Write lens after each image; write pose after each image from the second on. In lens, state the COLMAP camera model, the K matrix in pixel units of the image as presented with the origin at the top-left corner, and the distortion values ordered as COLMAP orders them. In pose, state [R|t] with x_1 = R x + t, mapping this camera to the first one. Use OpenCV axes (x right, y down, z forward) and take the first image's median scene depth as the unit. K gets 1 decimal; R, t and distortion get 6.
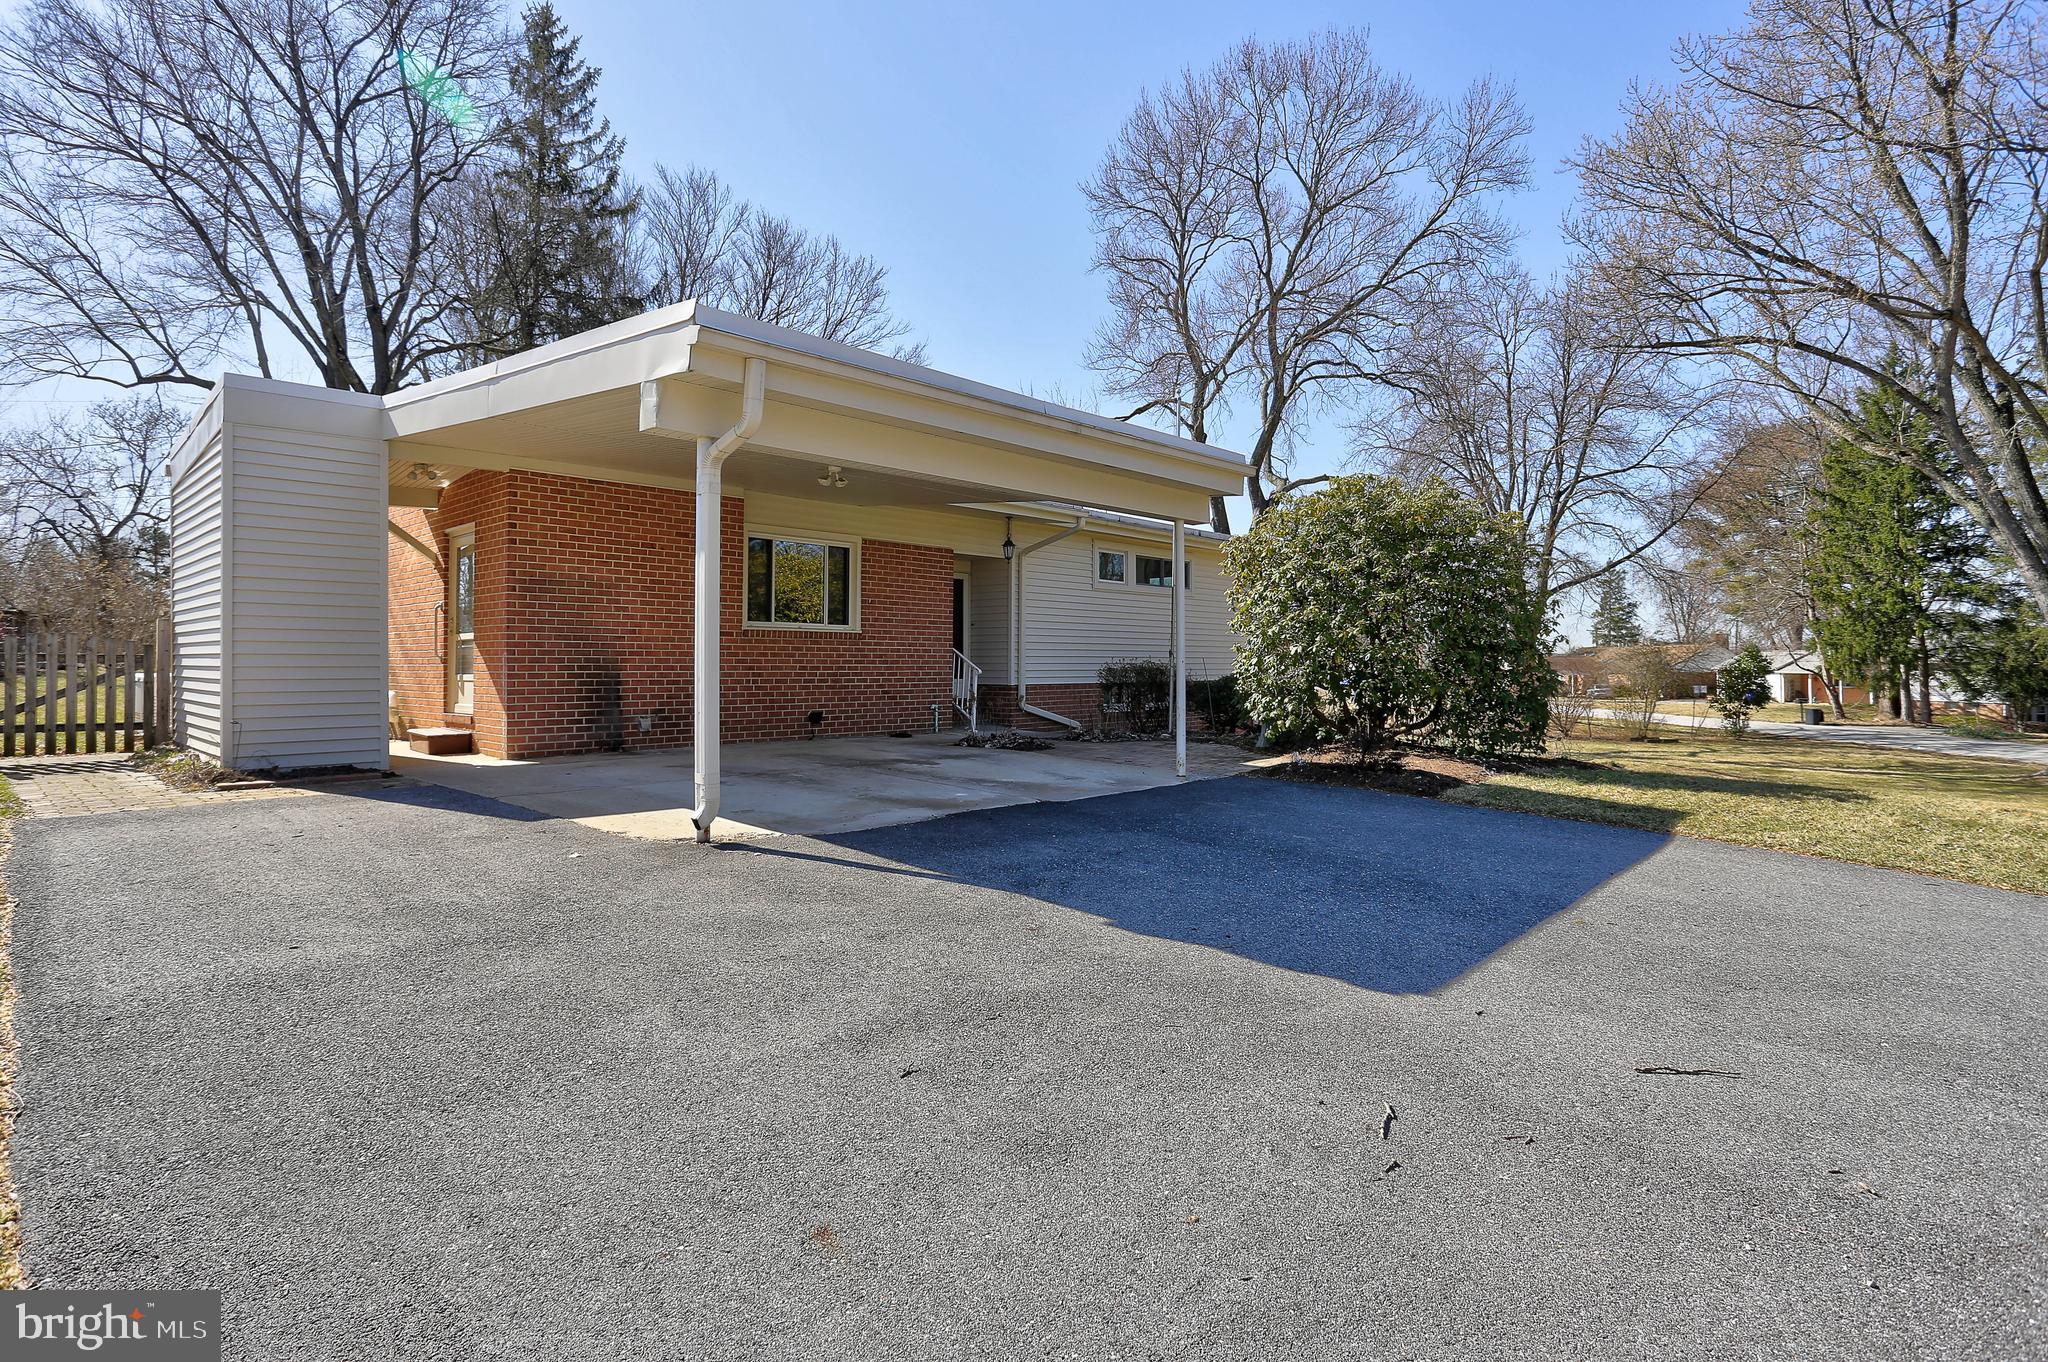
lens RADIAL K [[987.2, 0, 1002.4], [0, 987.2, 684.2], [0, 0, 1]] dist [-0.054157, 0.014960]
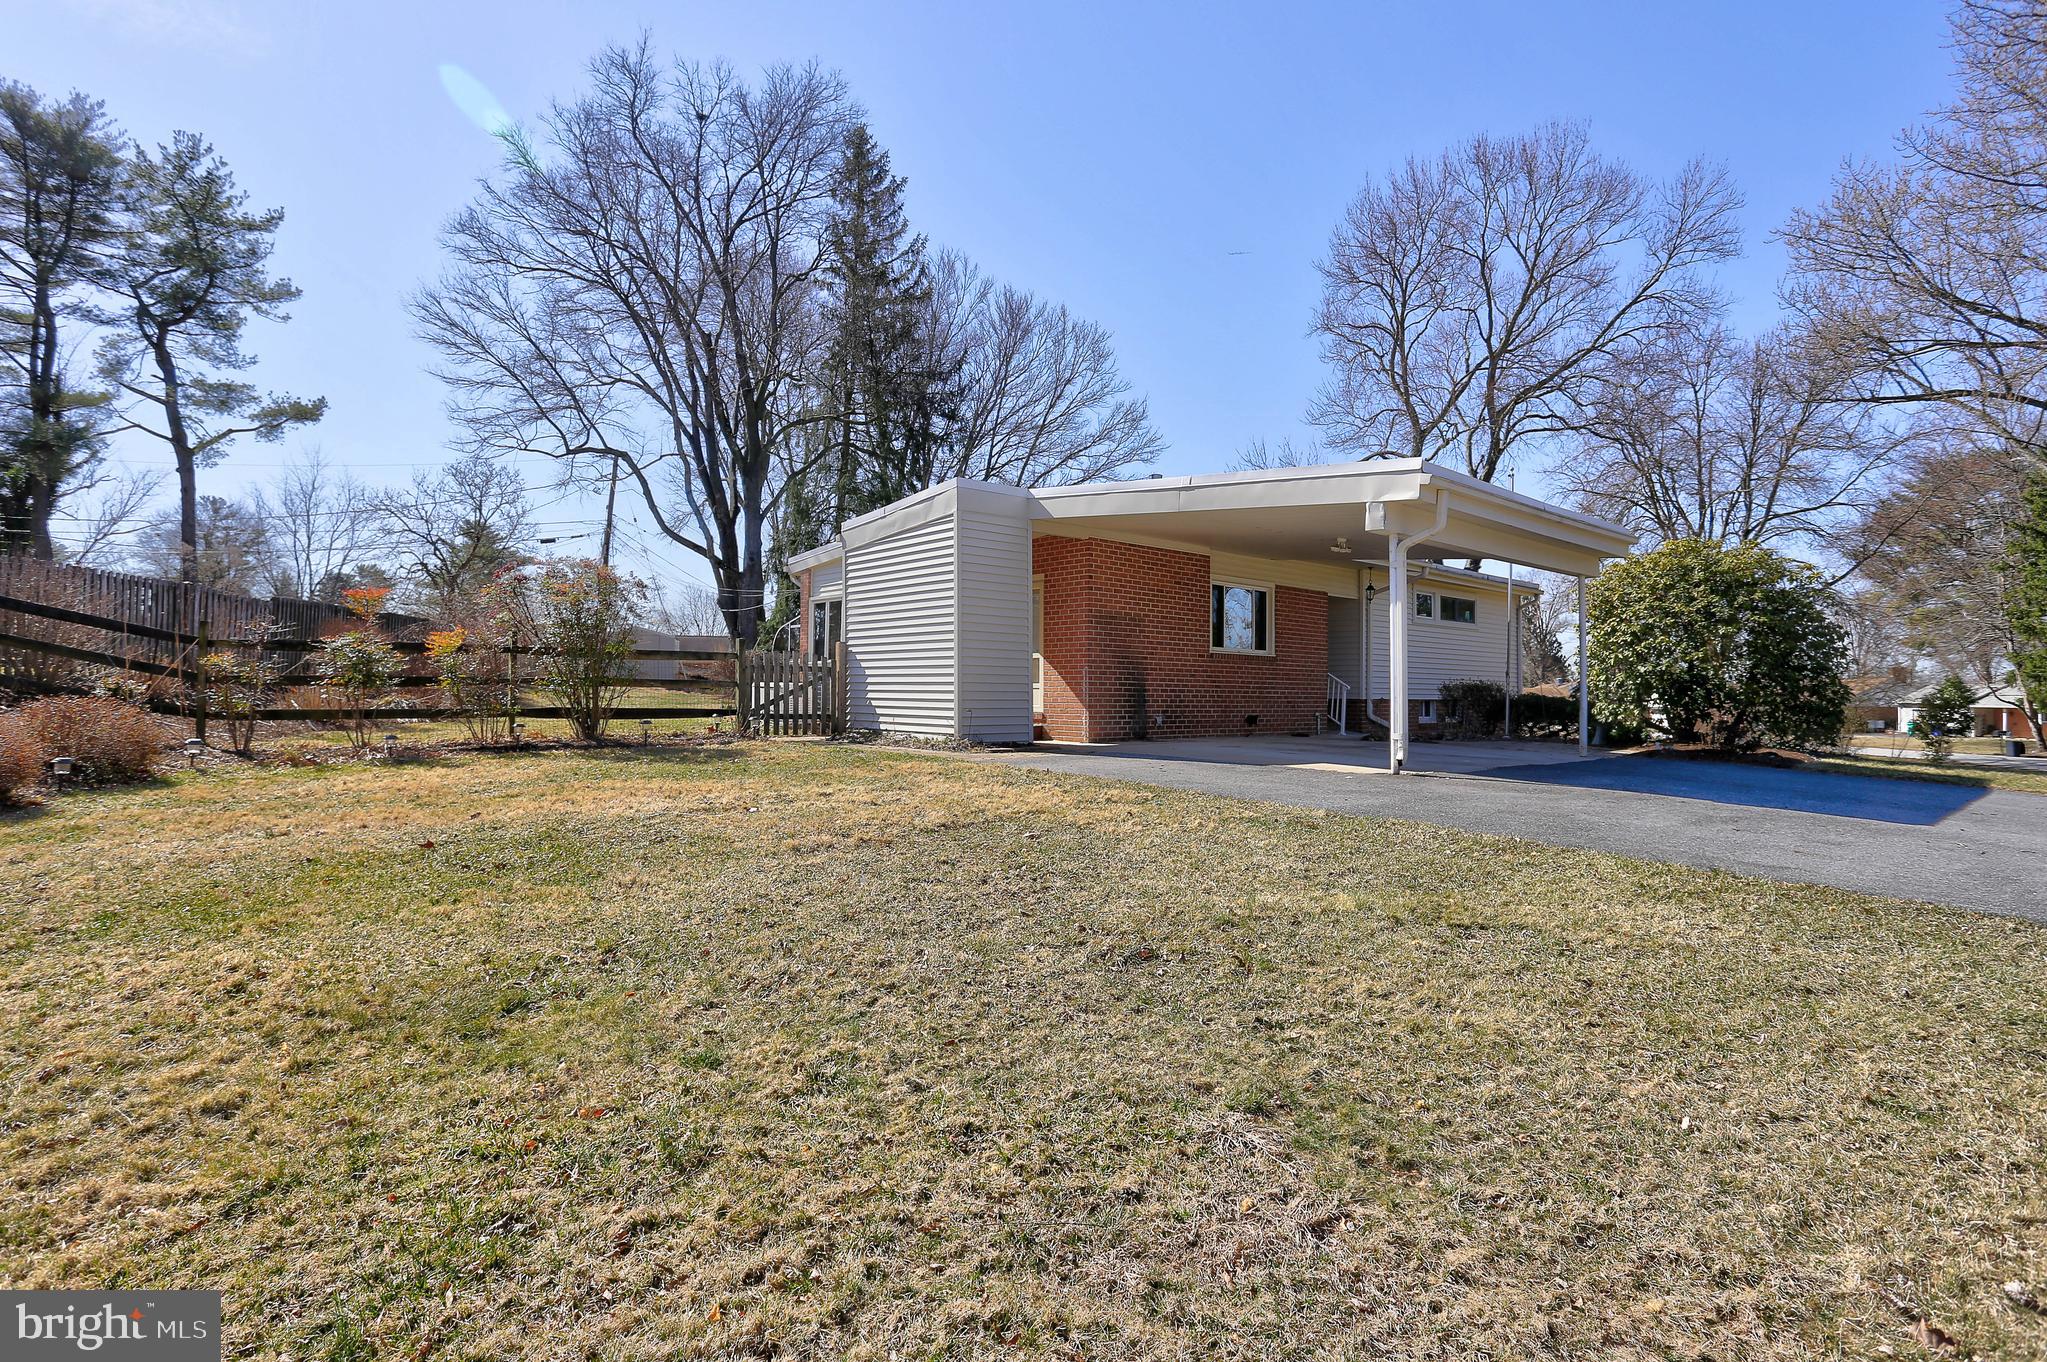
lens RADIAL K [[986.7, 0, 1011.6], [0, 986.7, 699.2], [0, 0, 1]] dist [-0.054157, 0.014960]
pose [[0.995032, 0.007535, -0.099270, -0.157724], [-0.009314, 0.999804, -0.017476, 0.013331], [0.099119, 0.018314, 0.994907, -0.144970]]
